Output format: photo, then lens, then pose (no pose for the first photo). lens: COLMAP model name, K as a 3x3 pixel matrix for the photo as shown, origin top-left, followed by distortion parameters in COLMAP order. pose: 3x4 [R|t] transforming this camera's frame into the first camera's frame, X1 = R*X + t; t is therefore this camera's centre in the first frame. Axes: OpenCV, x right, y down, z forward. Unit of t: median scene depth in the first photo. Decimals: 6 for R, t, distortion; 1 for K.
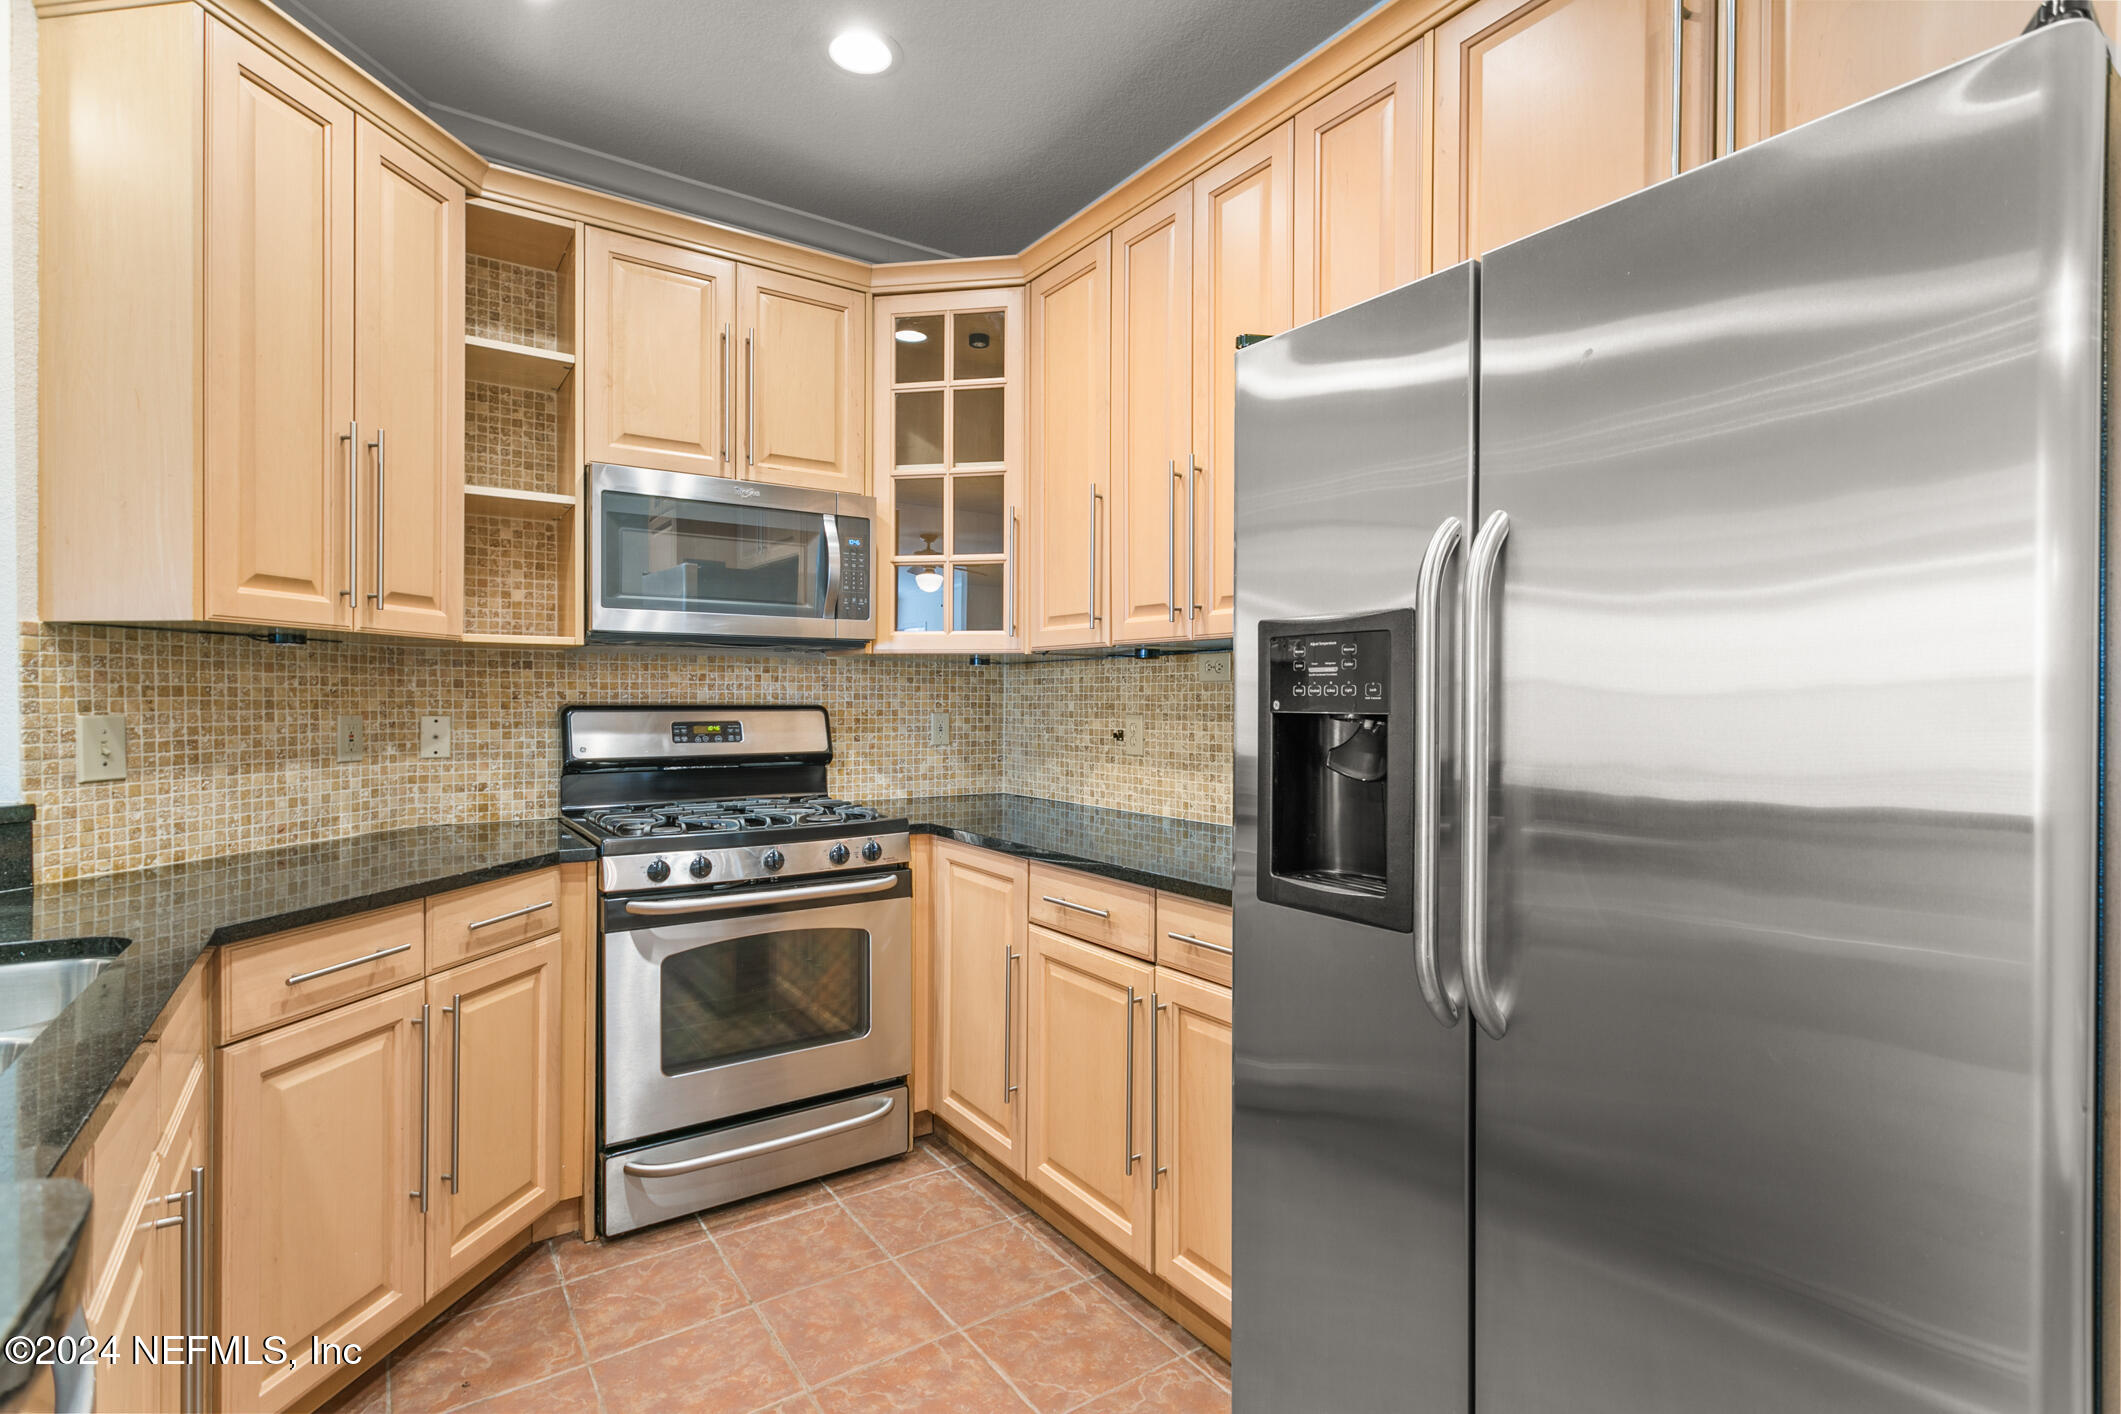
lens RADIAL K [[999.2, 0, 1057.5], [0, 999.2, 704.3], [0, 0, 1]] dist [0.002305, 0.001192]
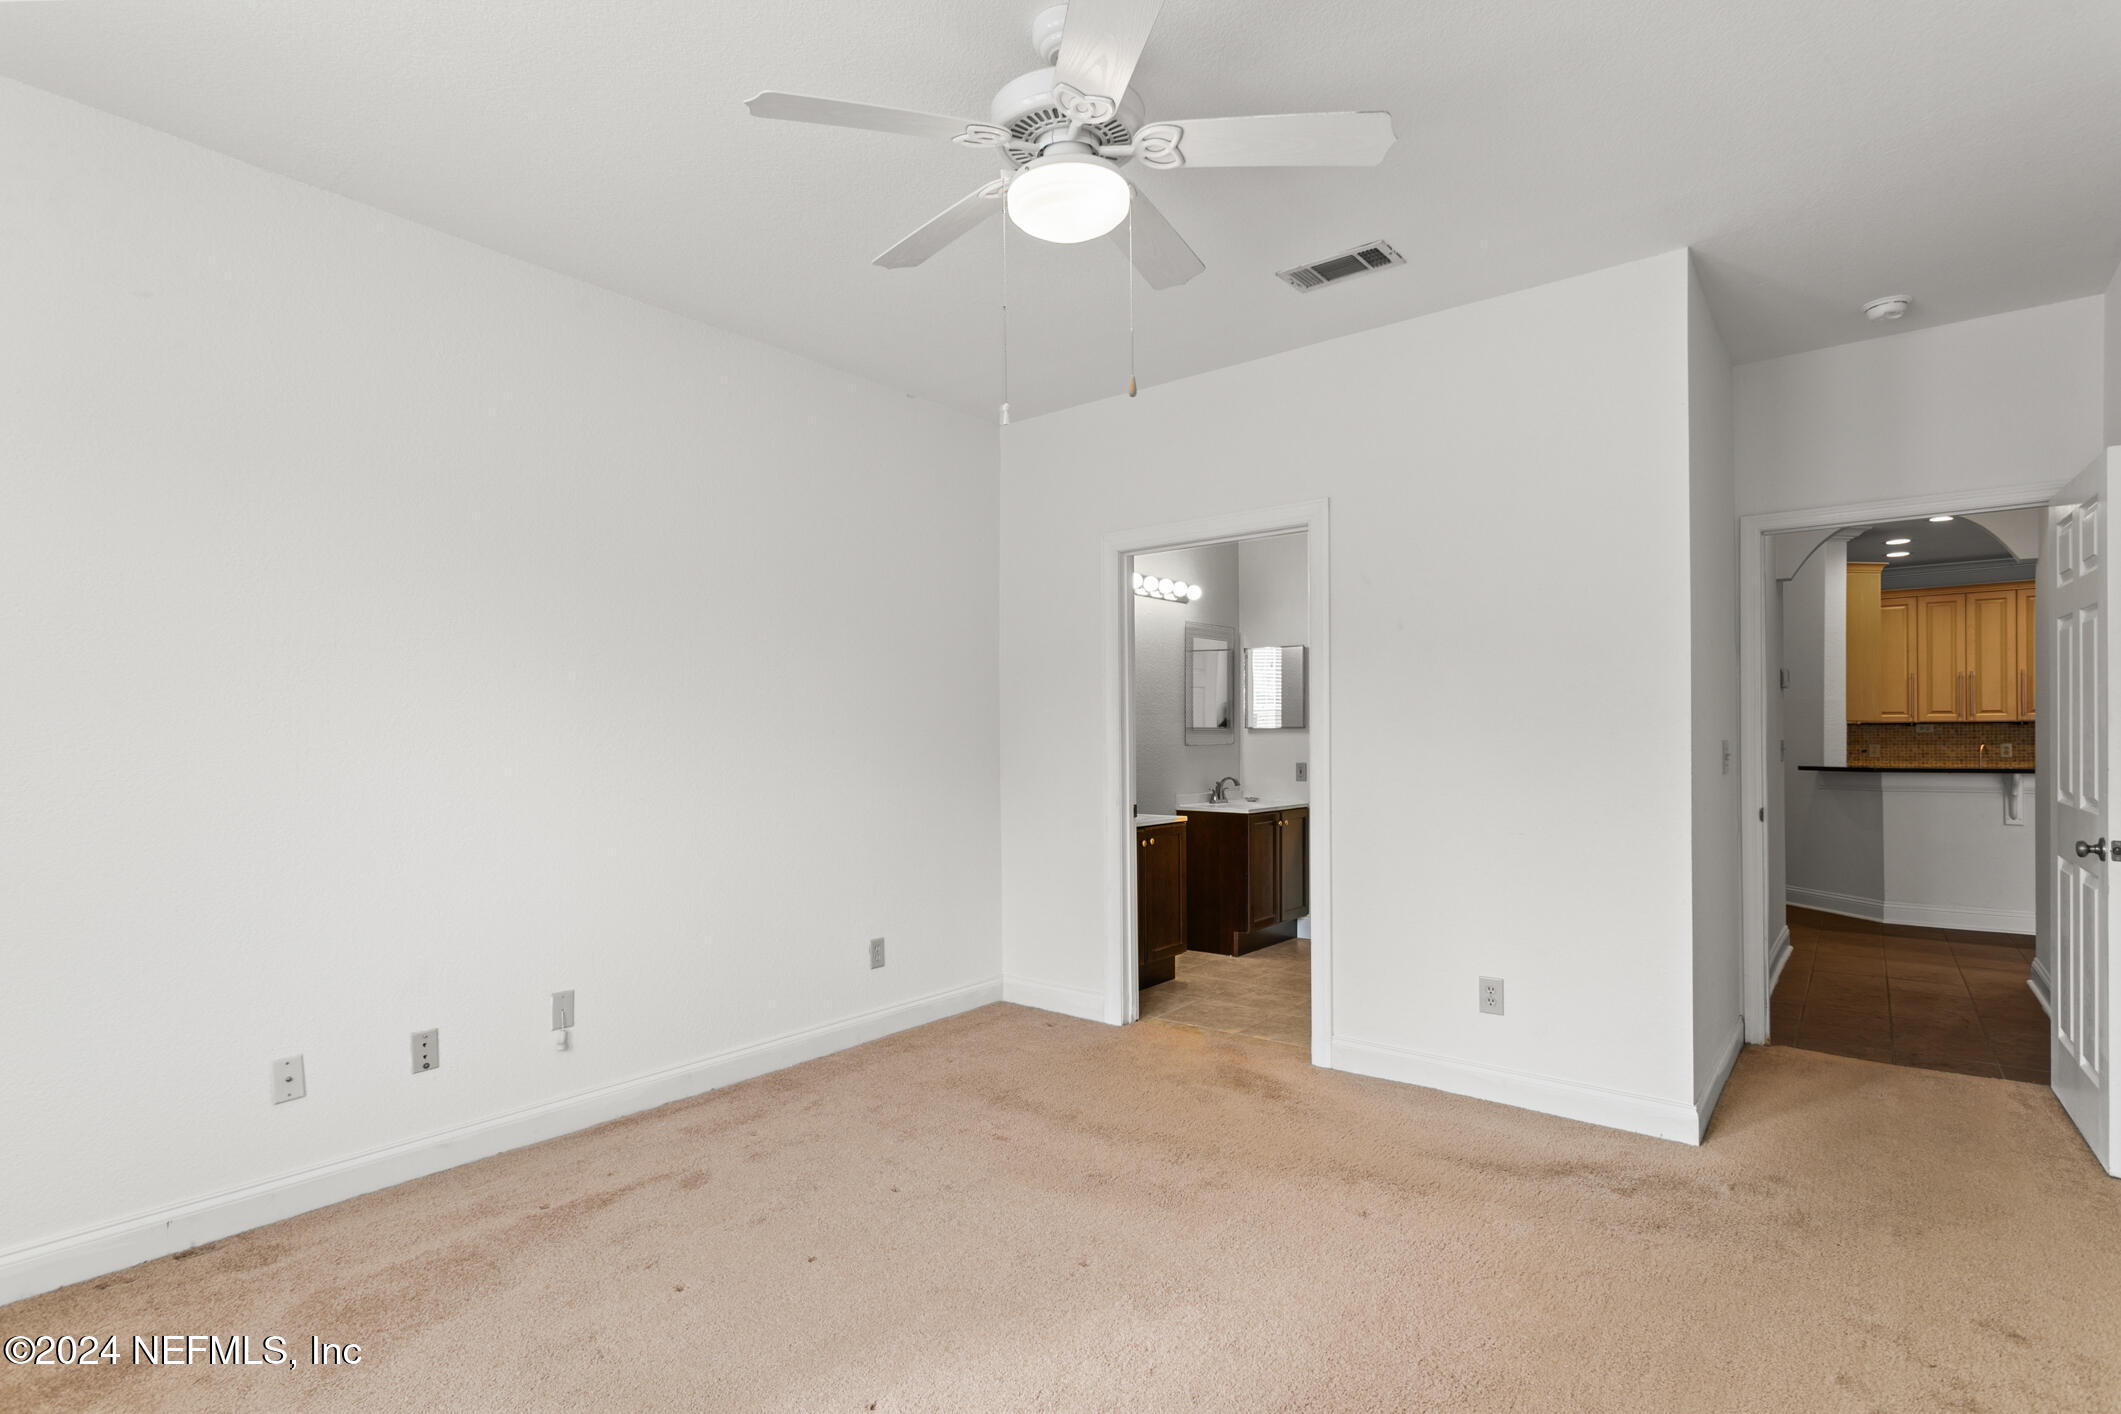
lens RADIAL K [[1026.4, 0, 1057.5], [0, 1026.4, 719.5], [0, 0, 1]] dist [0.000495, 0.001151]
pose [[0.955088, -0.003366, 0.296302, -3.769305], [0.008967, 0.999806, -0.017545, -0.035040], [-0.296185, 0.019414, 0.954933, -1.434359]]
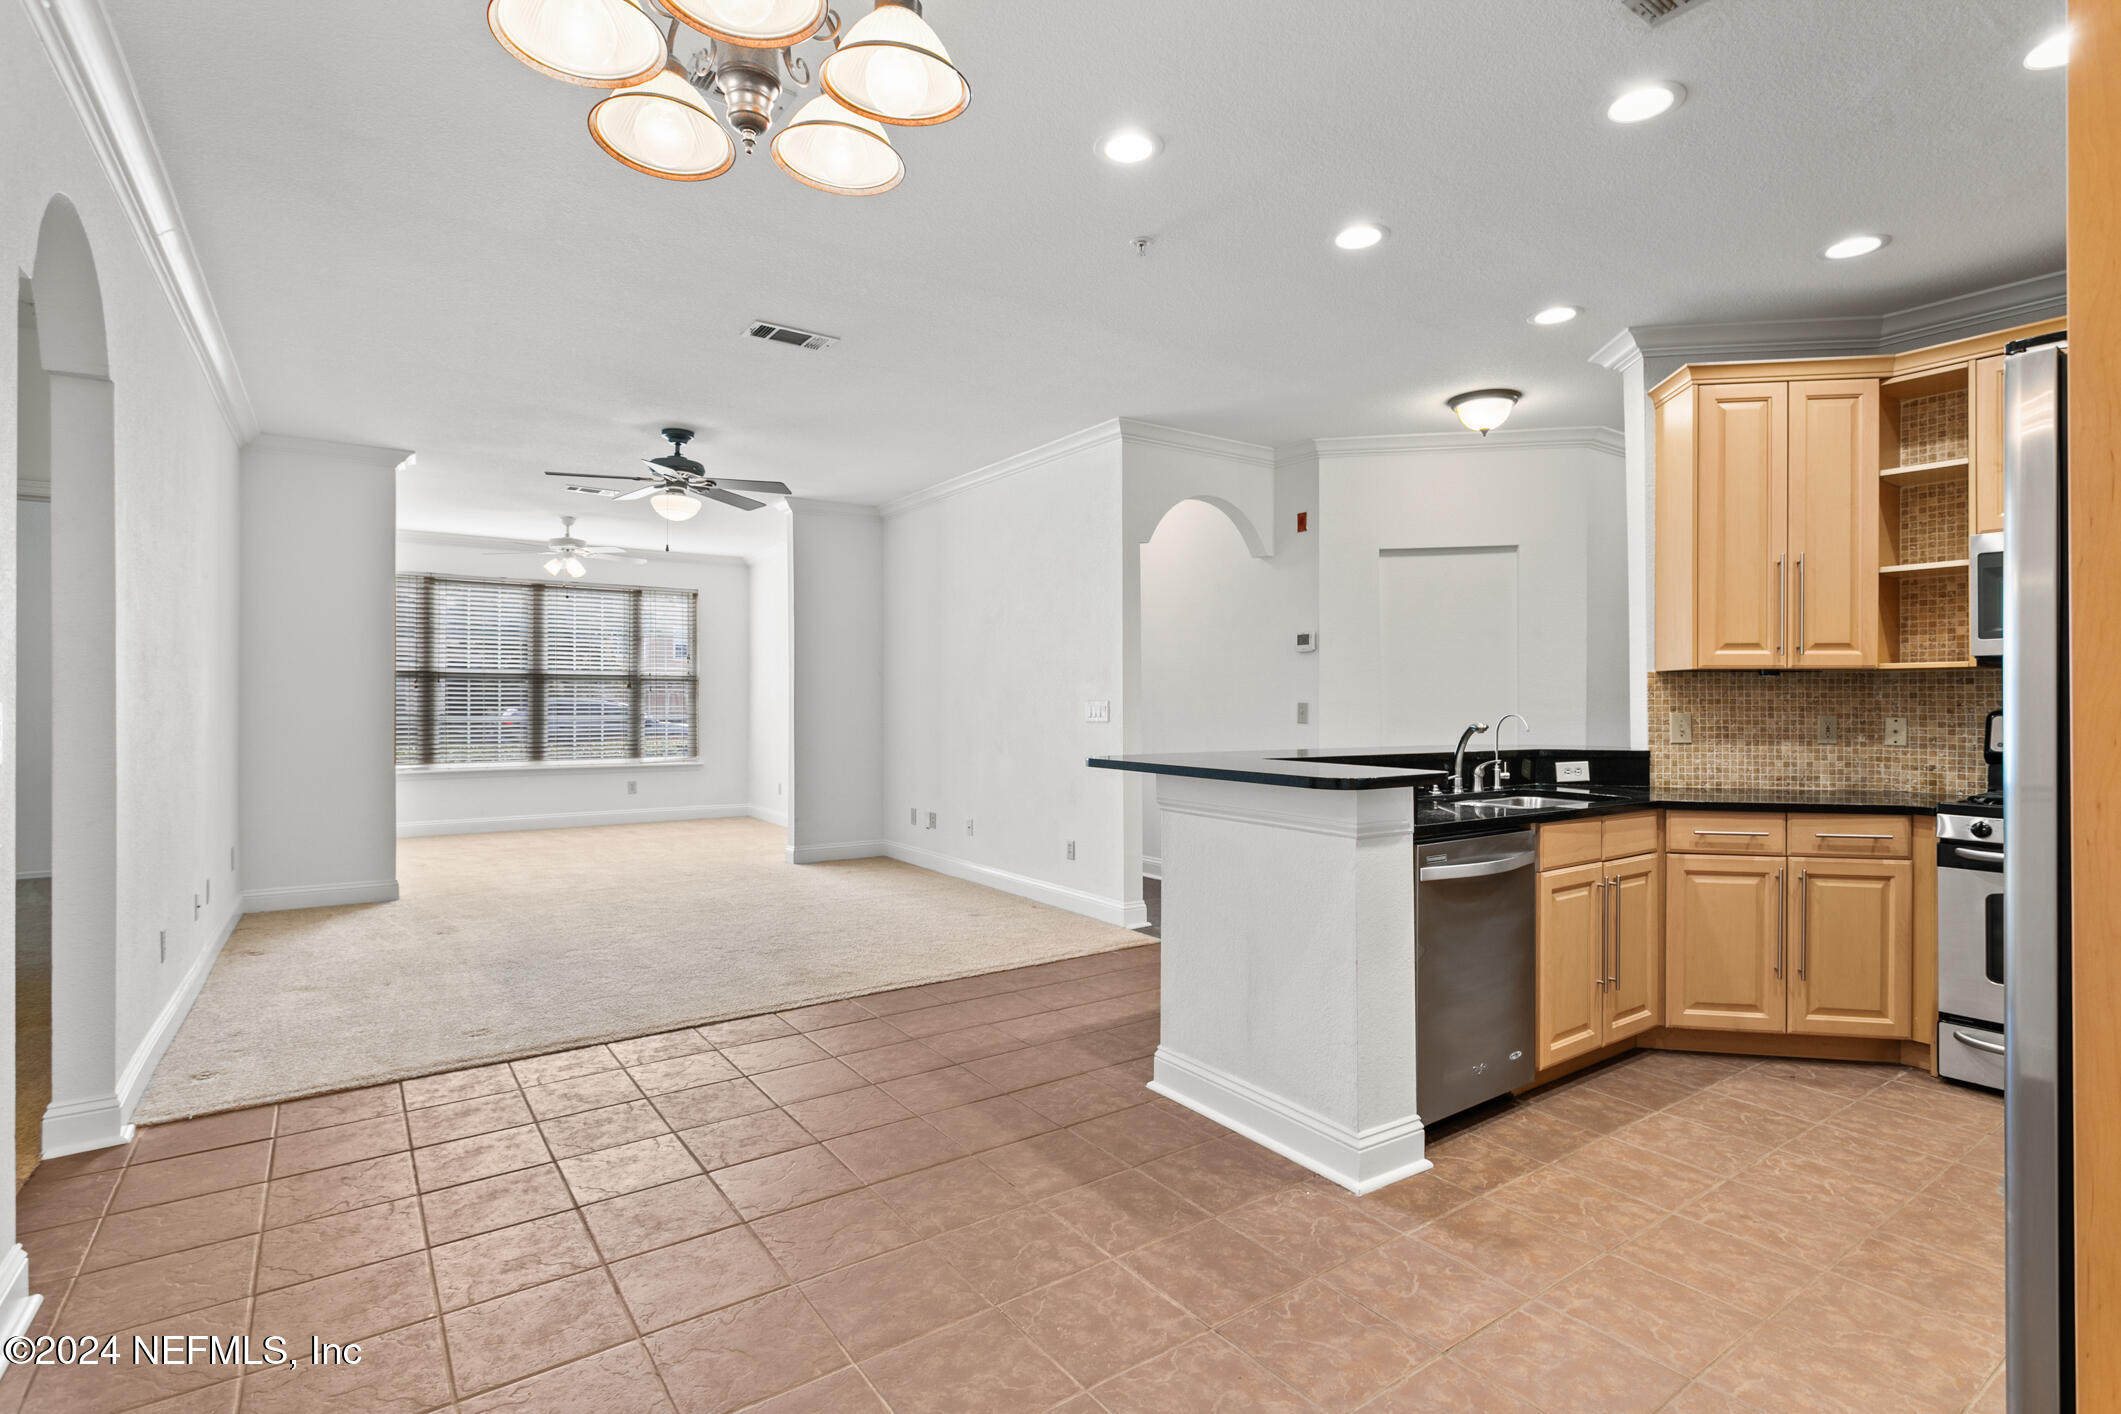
lens RADIAL K [[1009.4, 0, 1066.0], [0, 1009.4, 698.8], [0, 0, 1]] dist [0.003430, 0.000935]
pose [[0.013829, -0.005684, -0.999888, 0.909140], [-0.008679, 0.999945, -0.005805, 0.003608], [0.999867, 0.008758, 0.013779, -0.266869]]
